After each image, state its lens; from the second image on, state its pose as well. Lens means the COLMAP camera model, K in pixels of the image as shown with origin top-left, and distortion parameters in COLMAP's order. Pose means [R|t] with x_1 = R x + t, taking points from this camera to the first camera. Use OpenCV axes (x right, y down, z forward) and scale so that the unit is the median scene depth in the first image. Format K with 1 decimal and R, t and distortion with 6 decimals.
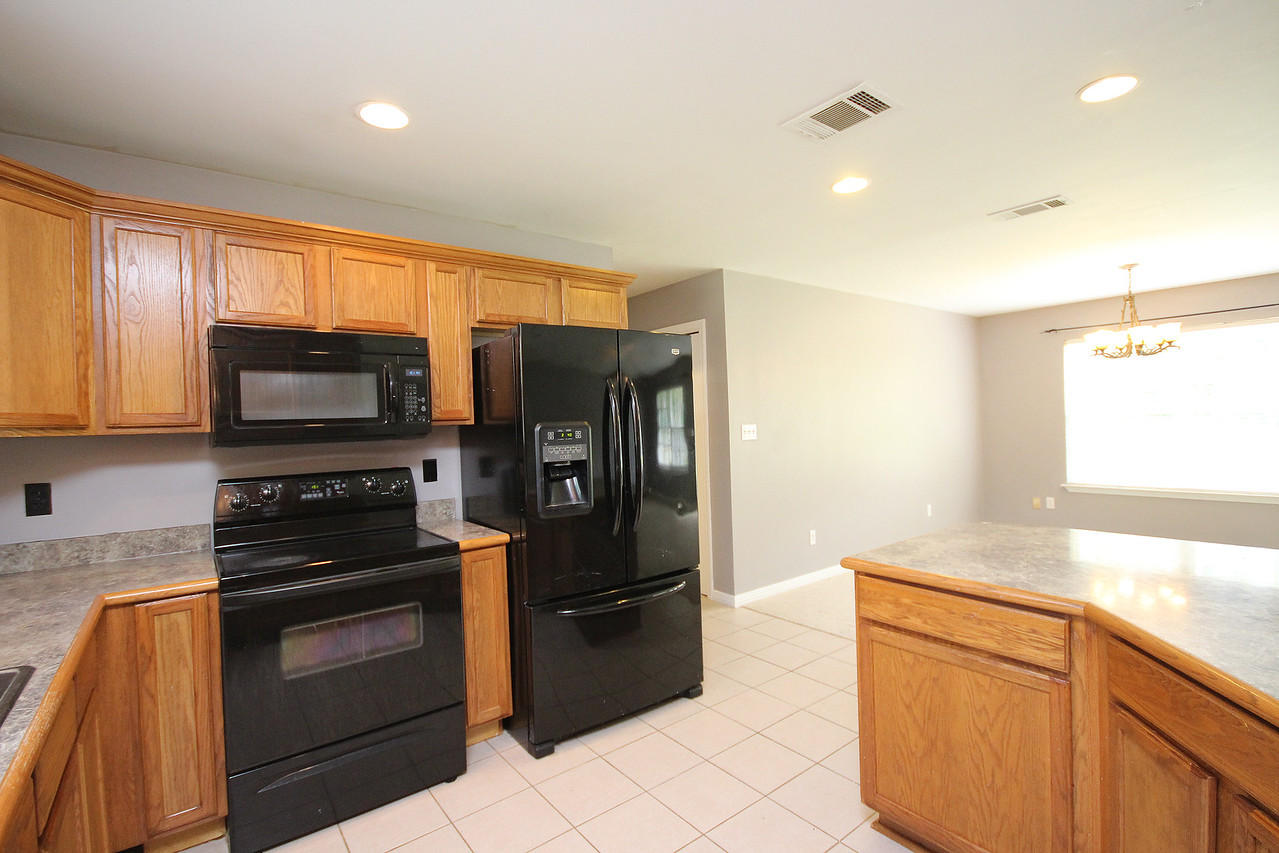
lens RADIAL K [[590.3, 0, 650.9], [0, 590.3, 434.3], [0, 0, 1]] dist [-0.003541, -0.003296]
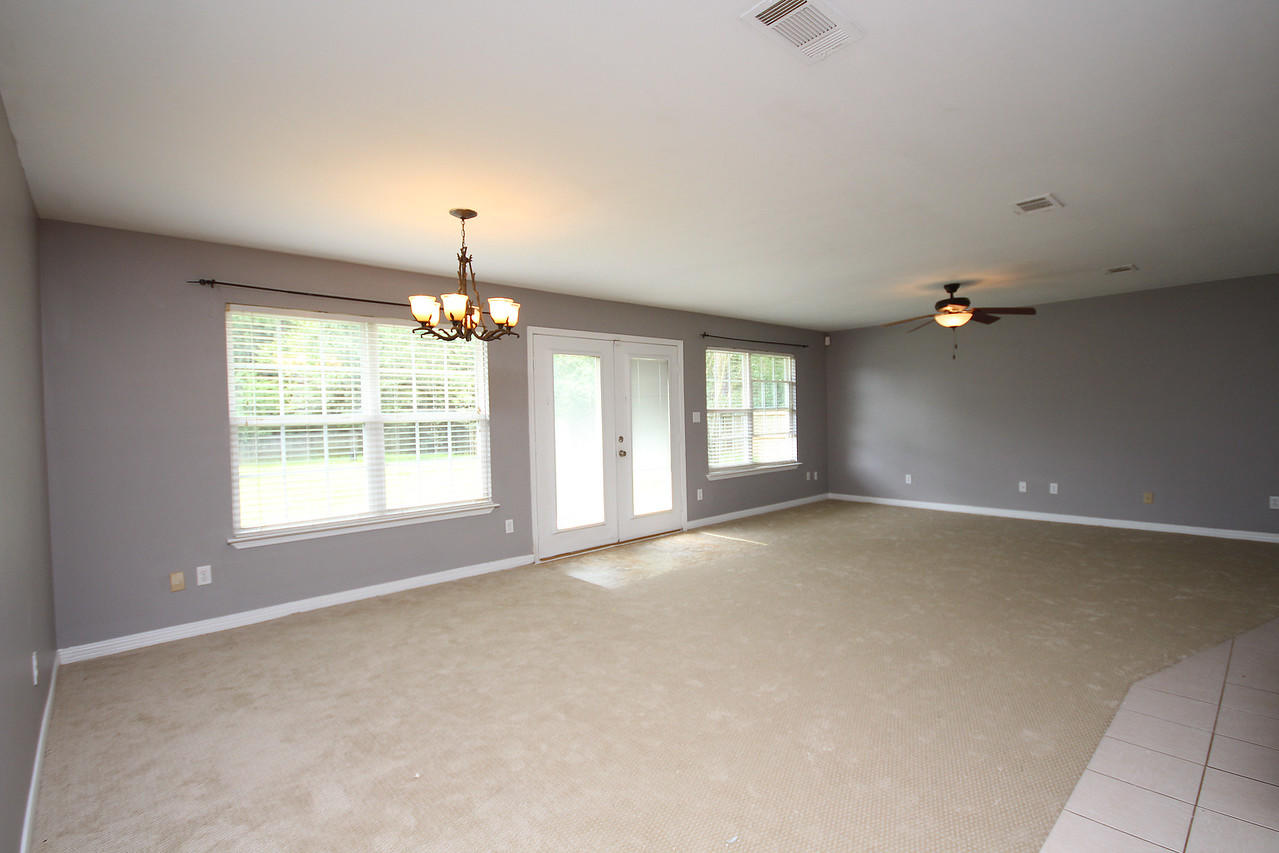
lens RADIAL K [[590.3, 0, 648.5], [0, 590.3, 431.0], [0, 0, 1]] dist [-0.003541, -0.003296]
pose [[-0.077409, 0.005775, 0.996983, 0.147194], [0.042797, 0.999081, -0.002464, -0.017423], [-0.996080, 0.042477, -0.077585, 1.526381]]
